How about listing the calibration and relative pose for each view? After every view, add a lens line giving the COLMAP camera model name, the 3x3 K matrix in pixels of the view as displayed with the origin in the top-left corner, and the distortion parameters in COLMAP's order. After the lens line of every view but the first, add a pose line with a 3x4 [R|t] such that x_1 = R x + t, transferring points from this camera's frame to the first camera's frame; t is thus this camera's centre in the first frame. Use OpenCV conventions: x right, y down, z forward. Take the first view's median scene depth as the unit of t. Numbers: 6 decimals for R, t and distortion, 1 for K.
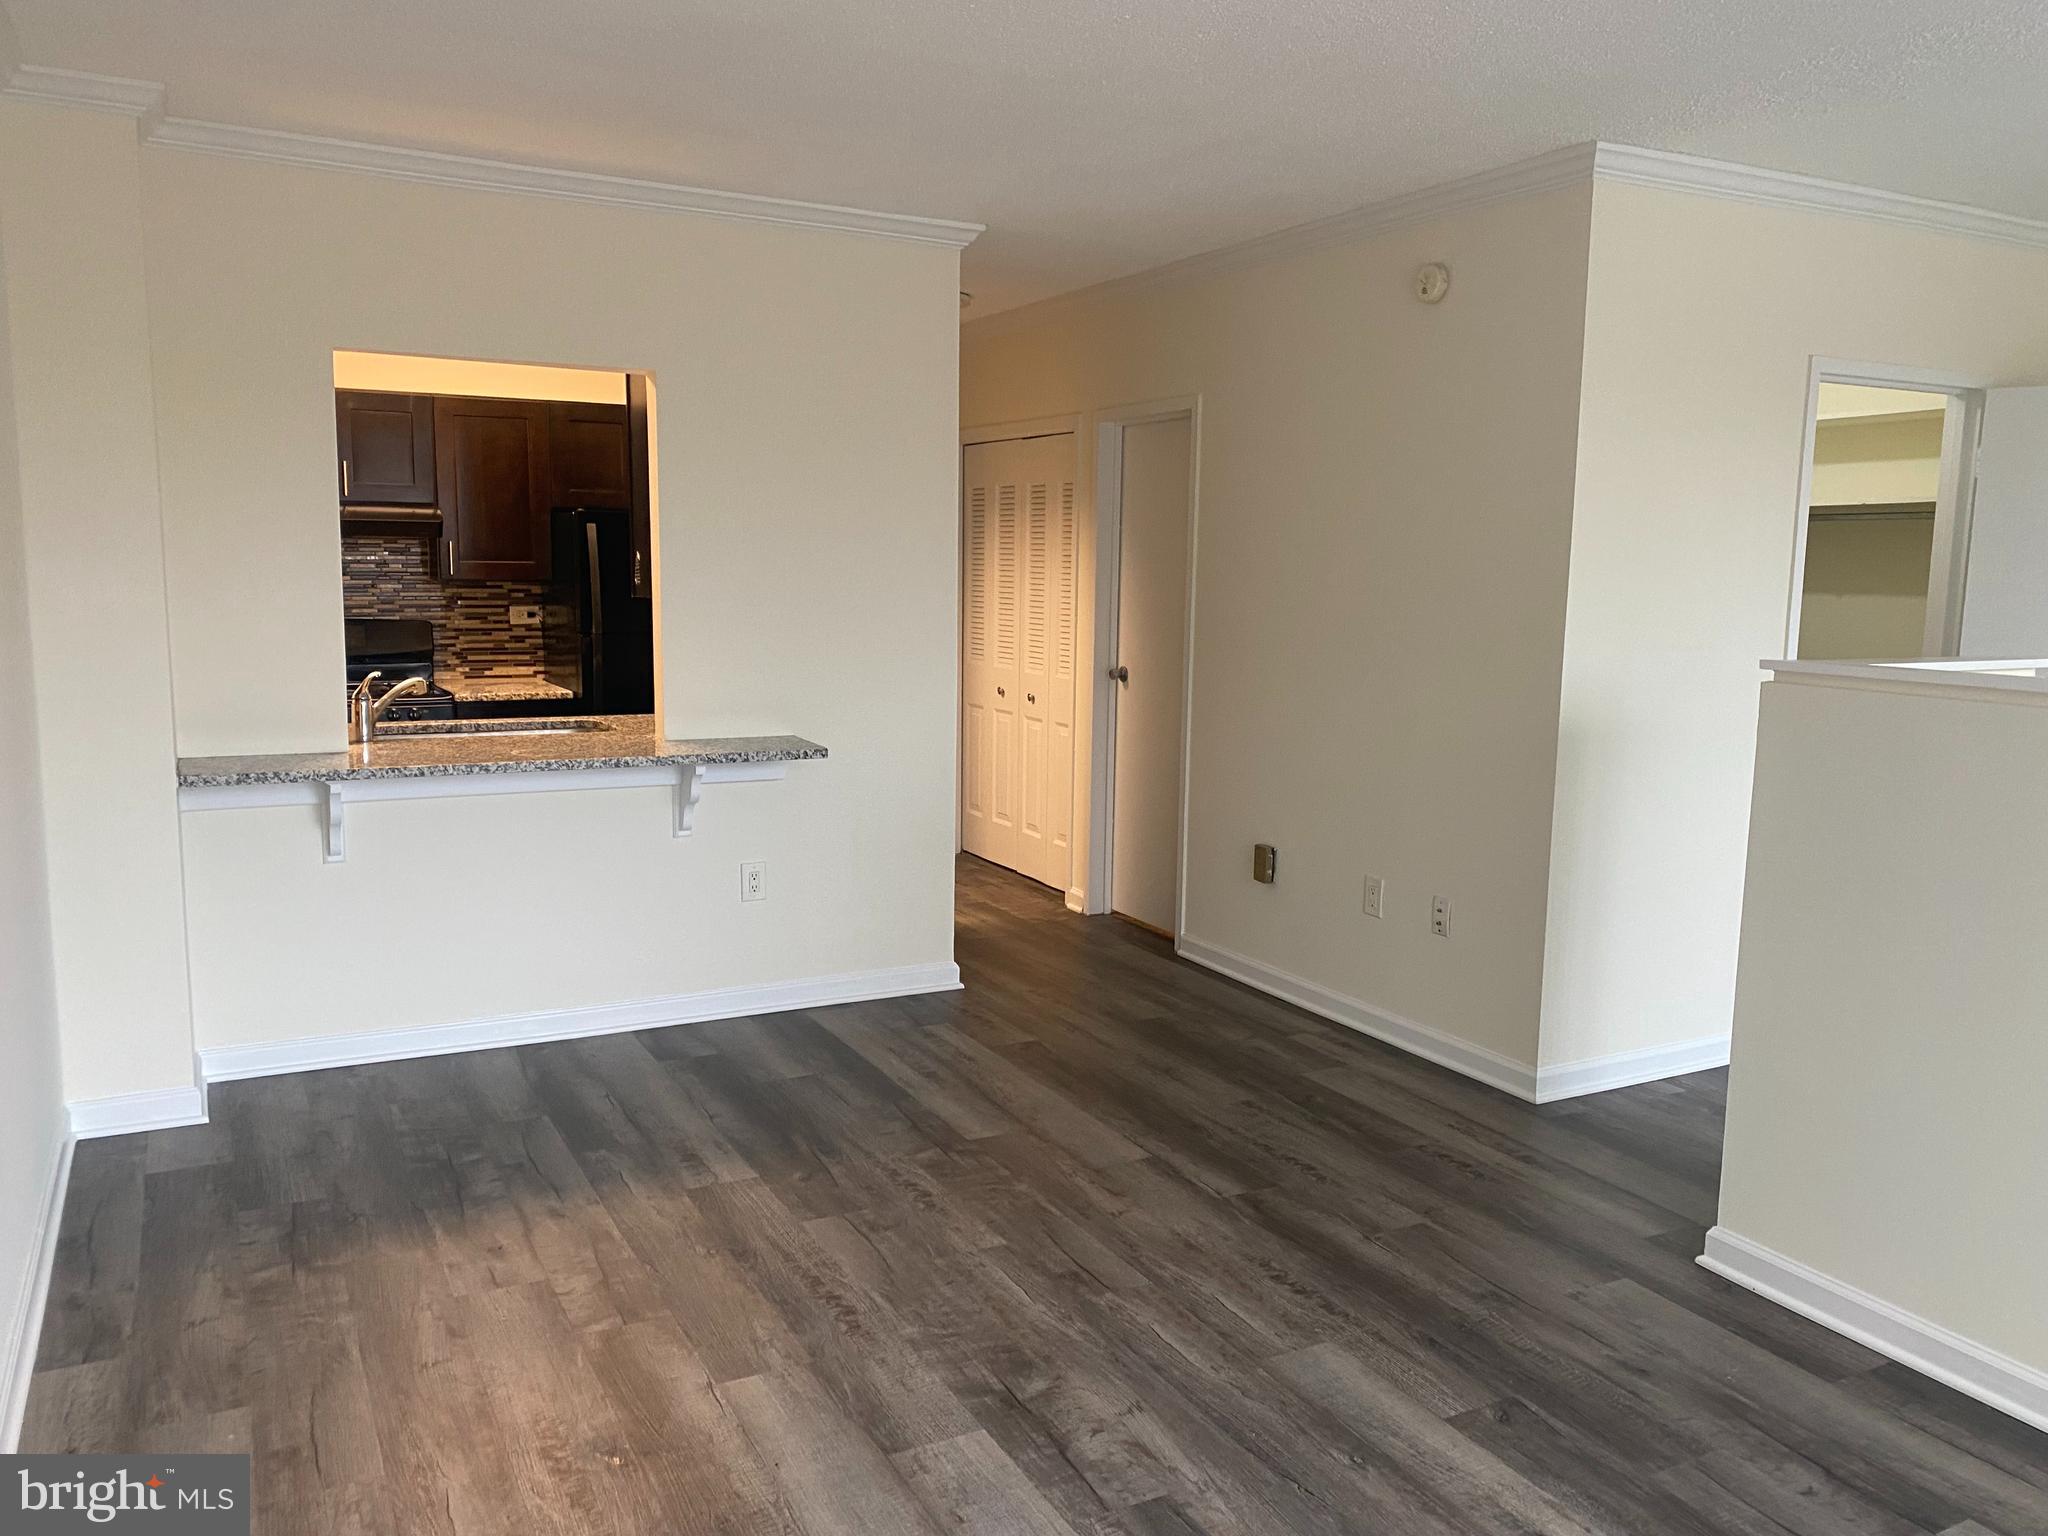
lens RADIAL K [[1564.4, 0, 1035.8], [0, 1564.4, 768.1], [0, 0, 1]] dist [0.052962, -0.049863]
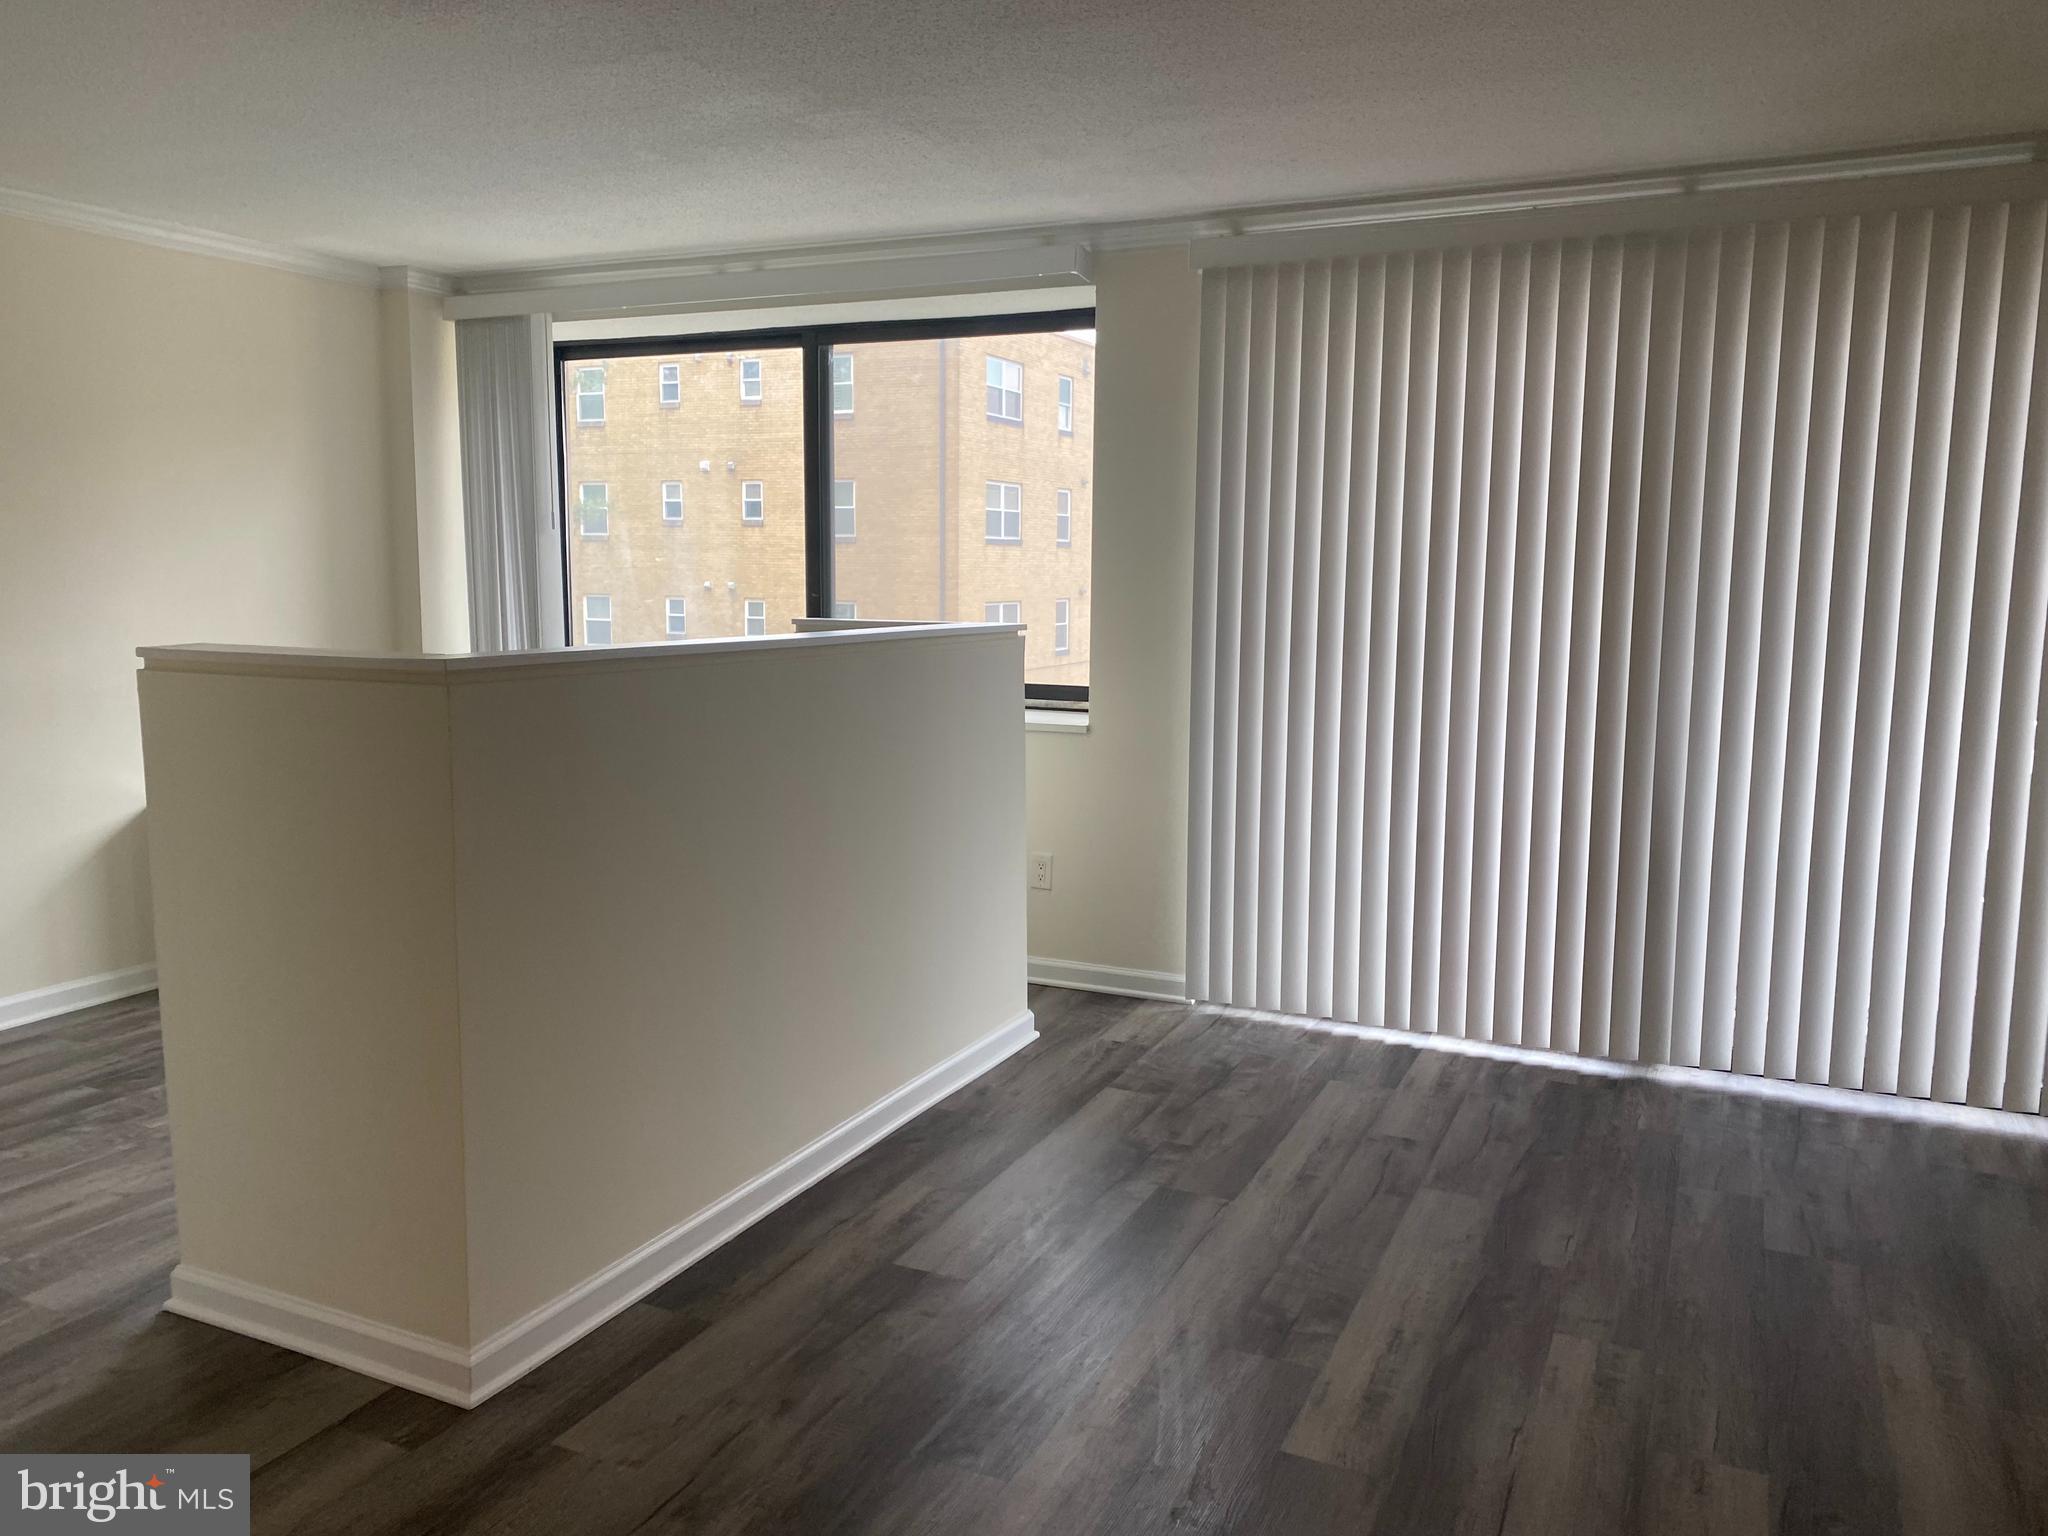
lens RADIAL K [[1564.4, 0, 1000.4], [0, 1564.4, 756.5], [0, 0, 1]] dist [0.052962, -0.049863]
pose [[-0.593895, -0.123578, 0.794995, -0.254213], [0.088895, 0.972003, 0.217501, -0.120500], [-0.799617, 0.199844, -0.566282, 0.873494]]
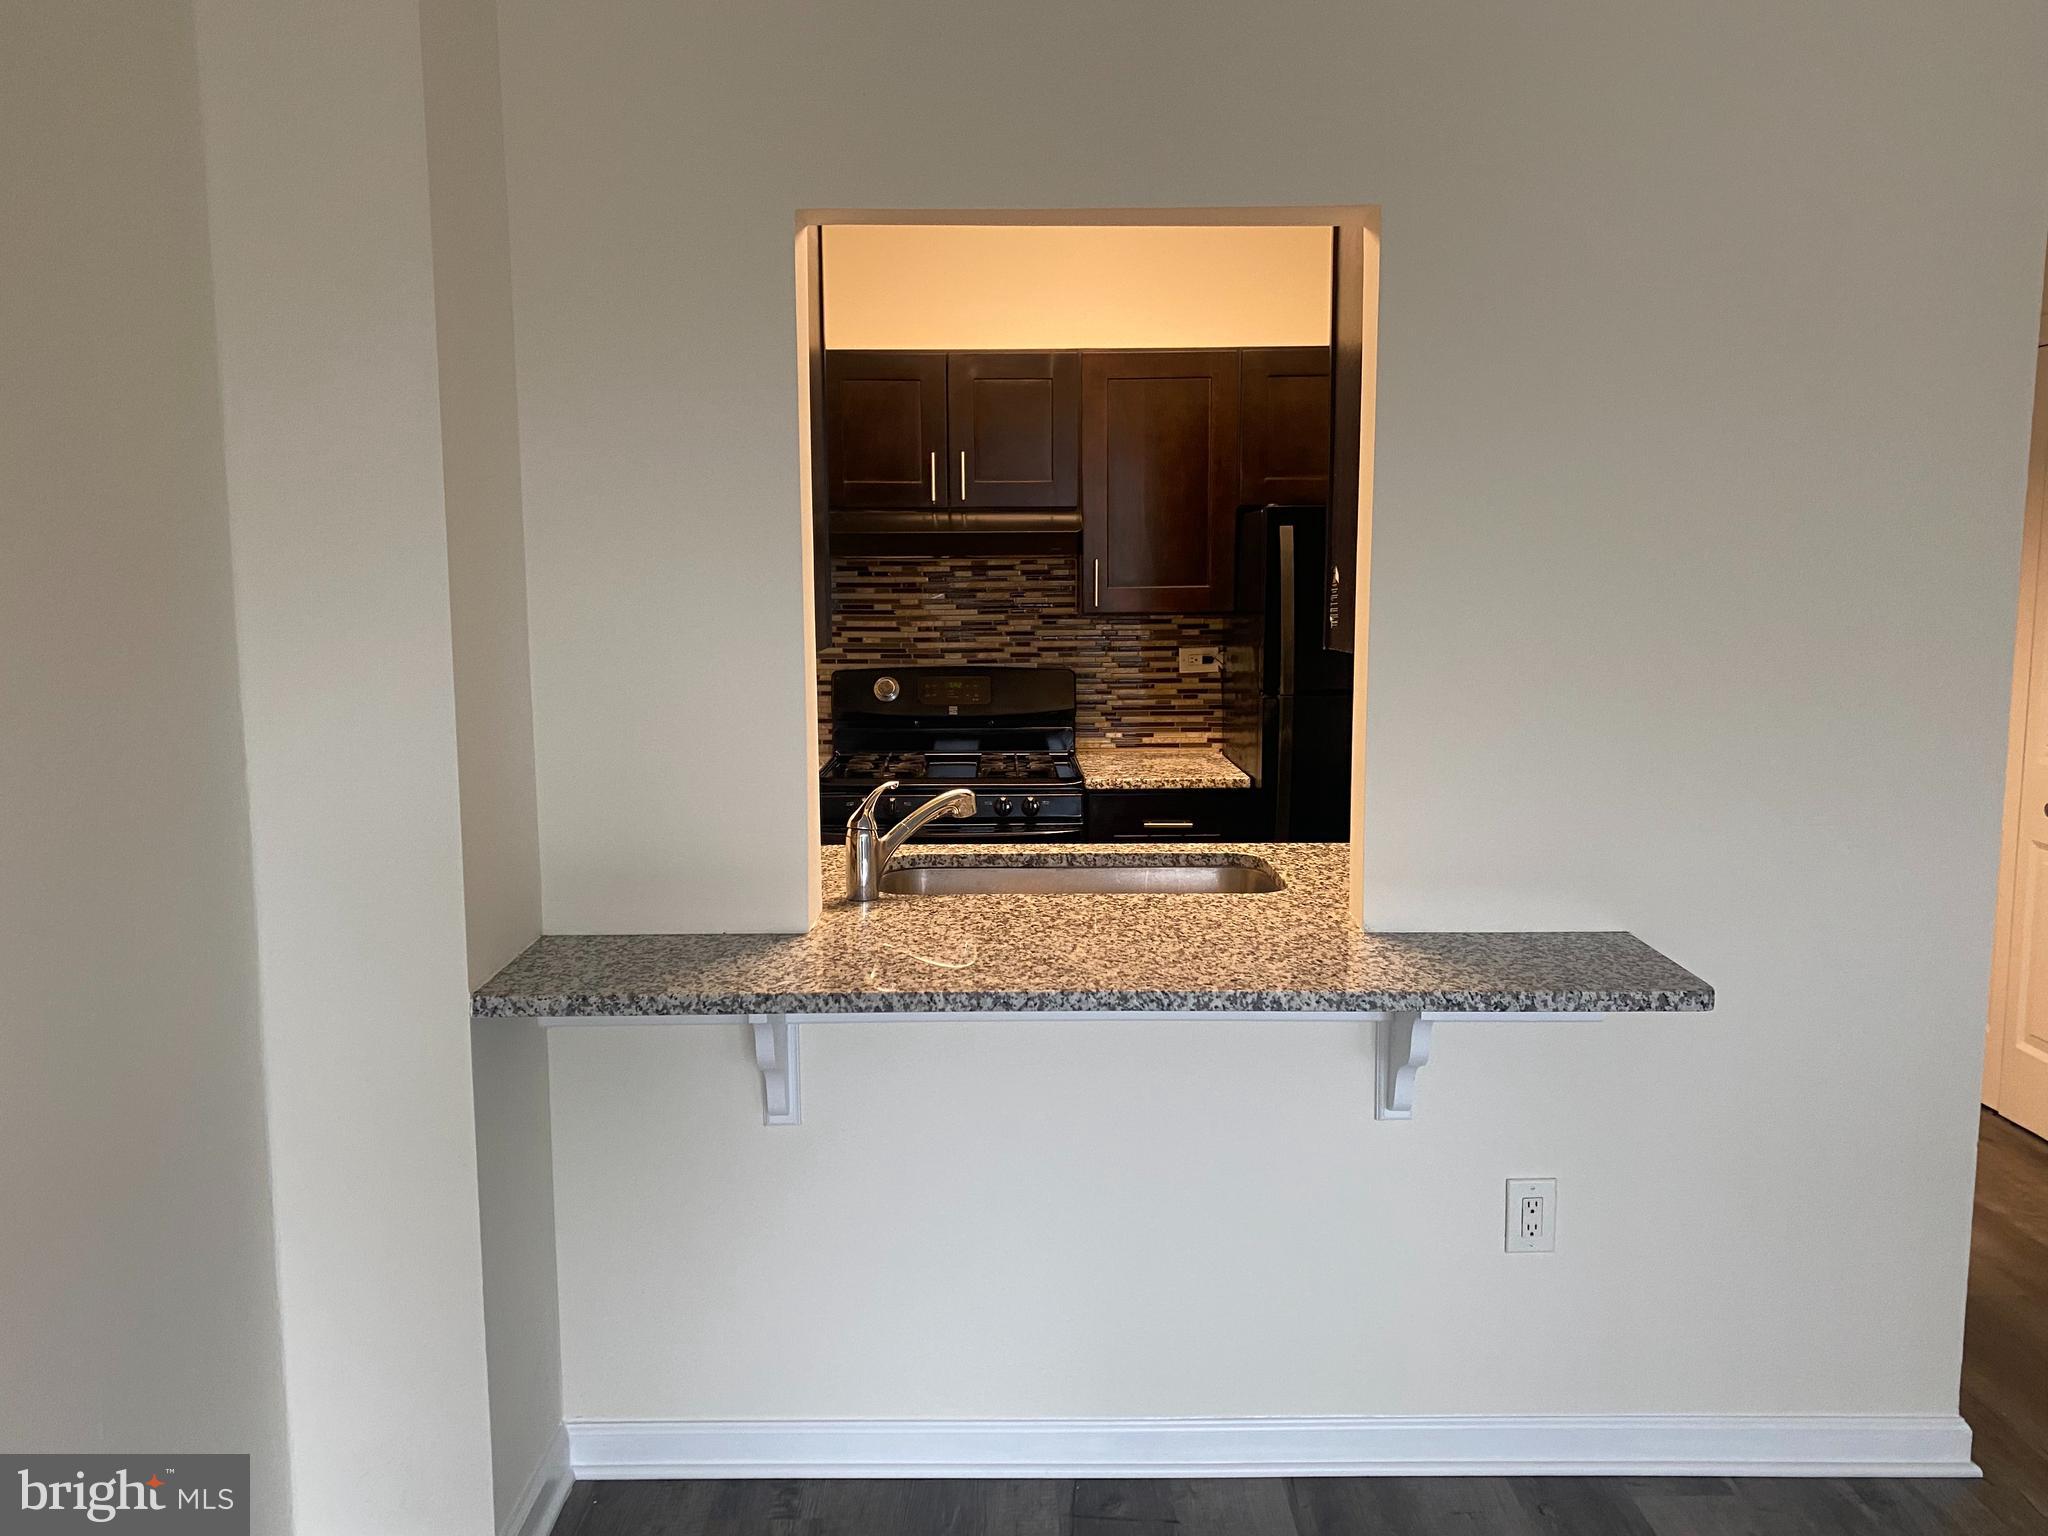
lens RADIAL K [[1564.4, 0, 1018.3], [0, 1564.4, 769.3], [0, 0, 1]] dist [0.052962, -0.049863]
pose [[0.886994, 0.038877, -0.460142, -0.110081], [-0.042330, 0.999100, 0.002816, -0.073254], [0.459837, 0.016980, 0.887841, 0.527696]]
